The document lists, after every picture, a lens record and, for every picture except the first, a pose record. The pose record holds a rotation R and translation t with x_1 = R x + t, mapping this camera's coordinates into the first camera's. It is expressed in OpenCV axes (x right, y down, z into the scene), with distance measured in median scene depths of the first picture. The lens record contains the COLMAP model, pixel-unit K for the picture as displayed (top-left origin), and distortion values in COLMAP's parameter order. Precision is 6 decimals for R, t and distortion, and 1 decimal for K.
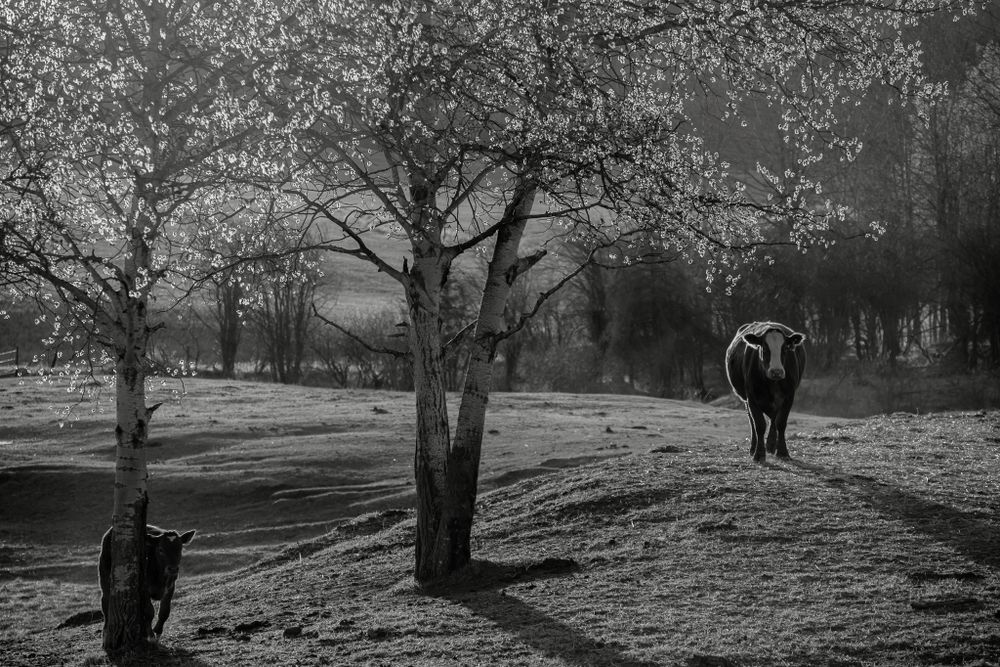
lens RADIAL K [[3952.1, 0, 501.6], [0, 3952.1, 332.9], [0, 0, 1]] dist [0.750708, 0.000000]
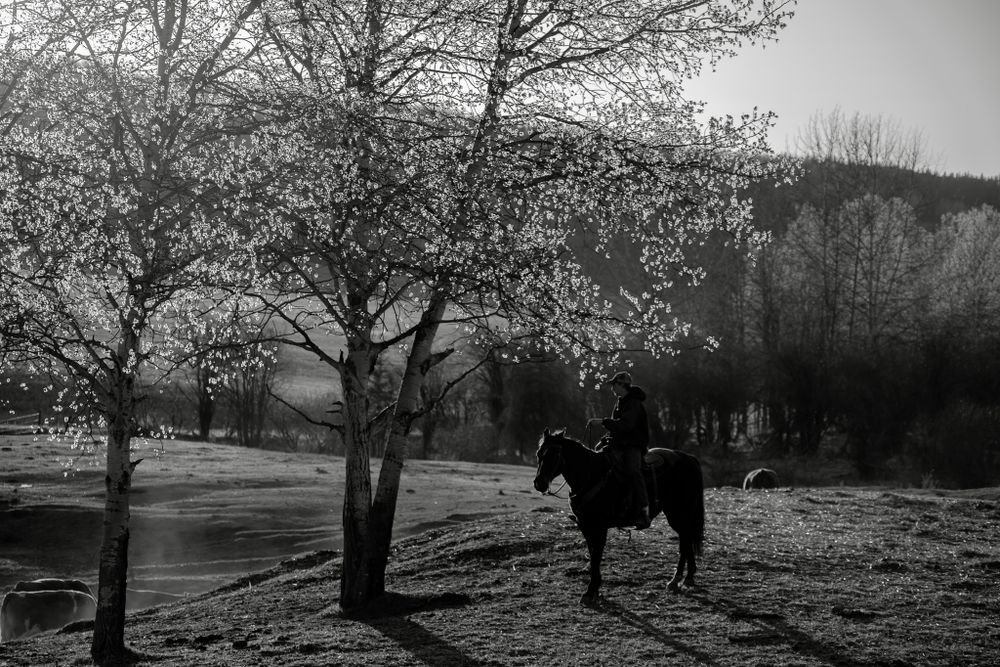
lens RADIAL K [[3096.3, 0, 508.6], [0, 3096.3, 332.8], [0, 0, 1]] dist [0.210363, 0.000000]
pose [[0.998959, 0.037048, 0.026629, 0.002307], [-0.036328, 0.998974, -0.027041, 0.000129], [-0.027604, 0.026046, 0.999280, 0.010409]]
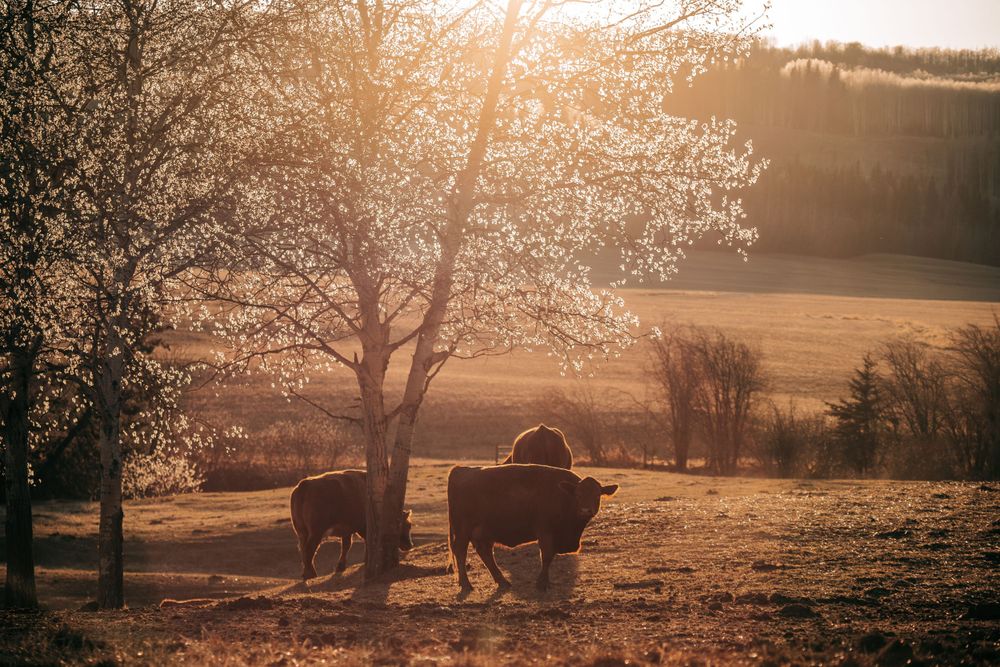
lens RADIAL K [[3952.1, 0, 499.8], [0, 3952.1, 333.7], [0, 0, 1]] dist [0.750708, 0.000000]
pose [[0.981519, -0.003206, -0.191338, 0.297396], [-0.002468, 0.999565, -0.029405, 0.016065], [0.191349, 0.029333, 0.981084, -0.387565]]
